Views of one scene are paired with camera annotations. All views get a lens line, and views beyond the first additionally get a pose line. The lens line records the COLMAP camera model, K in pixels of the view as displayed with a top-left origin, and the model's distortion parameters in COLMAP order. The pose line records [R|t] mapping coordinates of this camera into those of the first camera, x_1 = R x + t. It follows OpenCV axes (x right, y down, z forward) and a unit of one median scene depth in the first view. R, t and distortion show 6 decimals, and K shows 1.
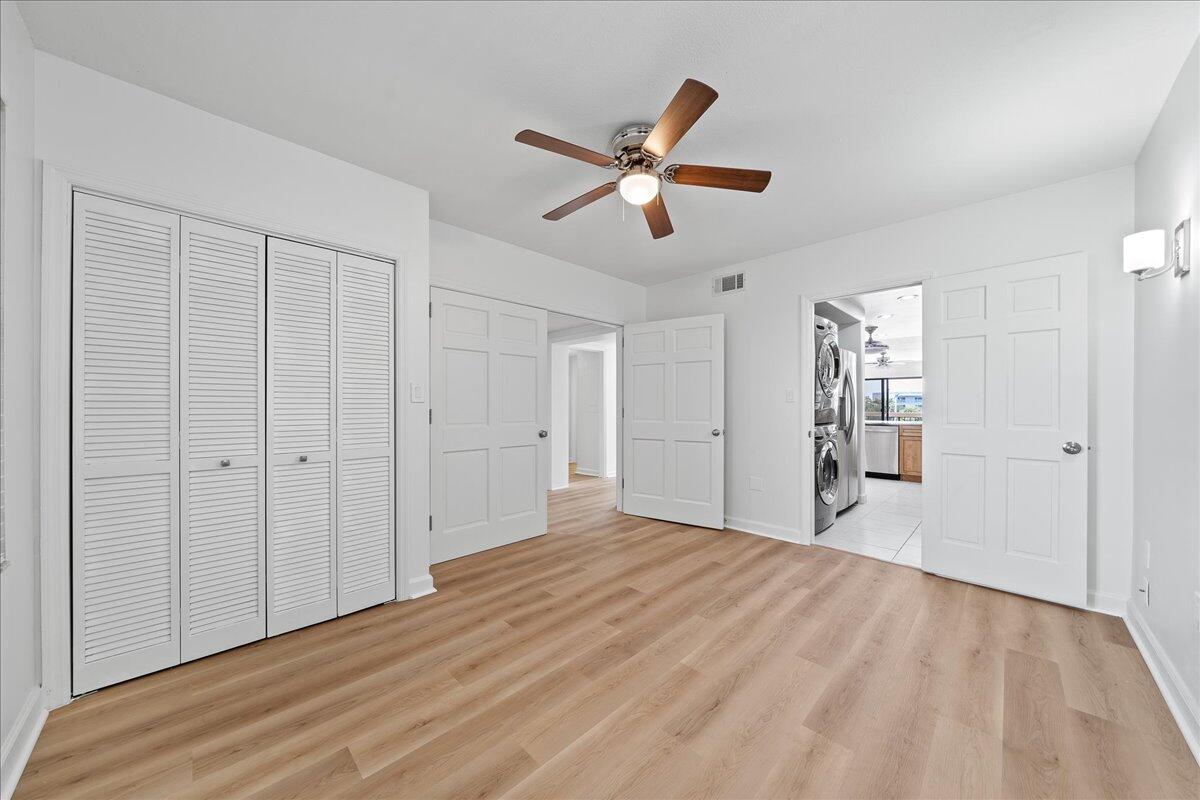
lens RADIAL K [[412.8, 0, 605.2], [0, 412.8, 404.9], [0, 0, 1]] dist [-0.004551, -0.000192]
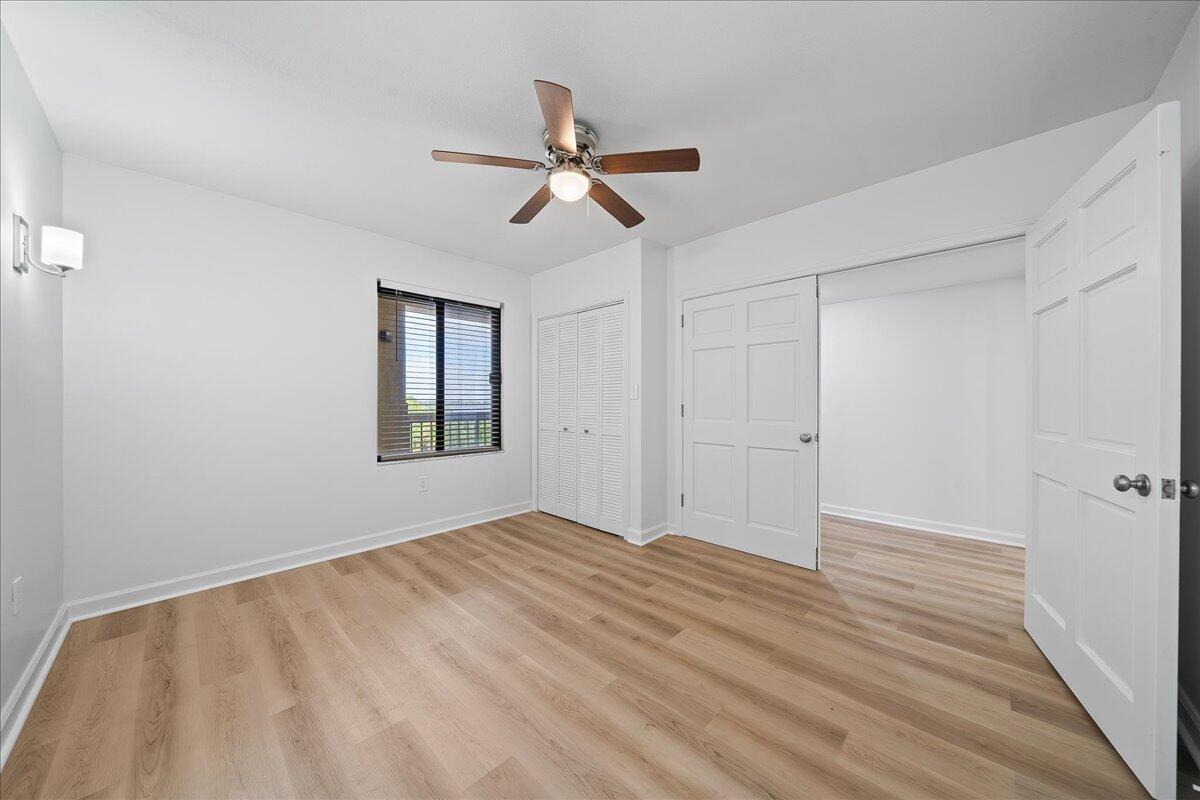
lens RADIAL K [[412.8, 0, 600.9], [0, 412.8, 400.9], [0, 0, 1]] dist [-0.004551, -0.000192]
pose [[0.010224, -0.000651, -0.999948, 0.927926], [0.002588, 0.999996, -0.000624, 0.000259], [0.999944, -0.002582, 0.010225, 0.912782]]
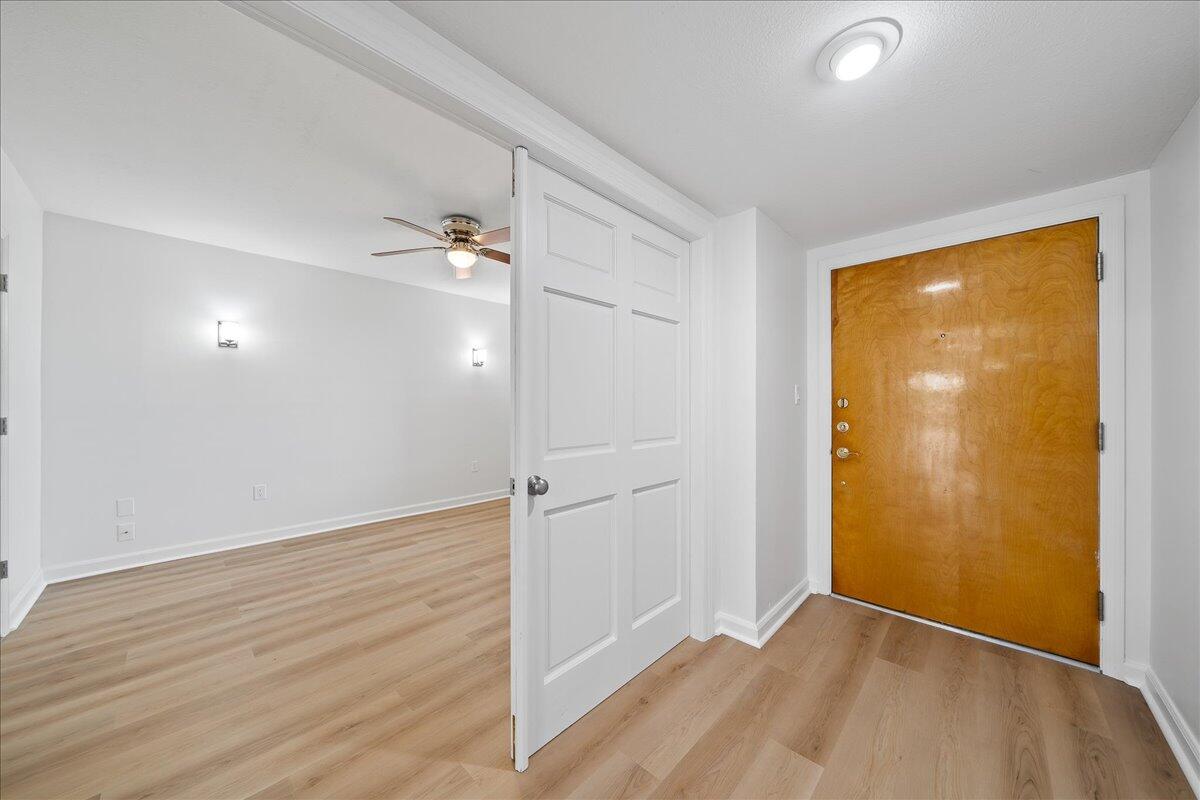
lens RADIAL K [[412.8, 0, 601.3], [0, 412.8, 400.9], [0, 0, 1]] dist [-0.004551, -0.000192]
pose [[-0.999907, 0.002645, -0.013386, -0.326724], [0.002751, 0.999965, -0.007905, -0.005213], [0.013364, -0.007941, -0.999879, 2.082281]]
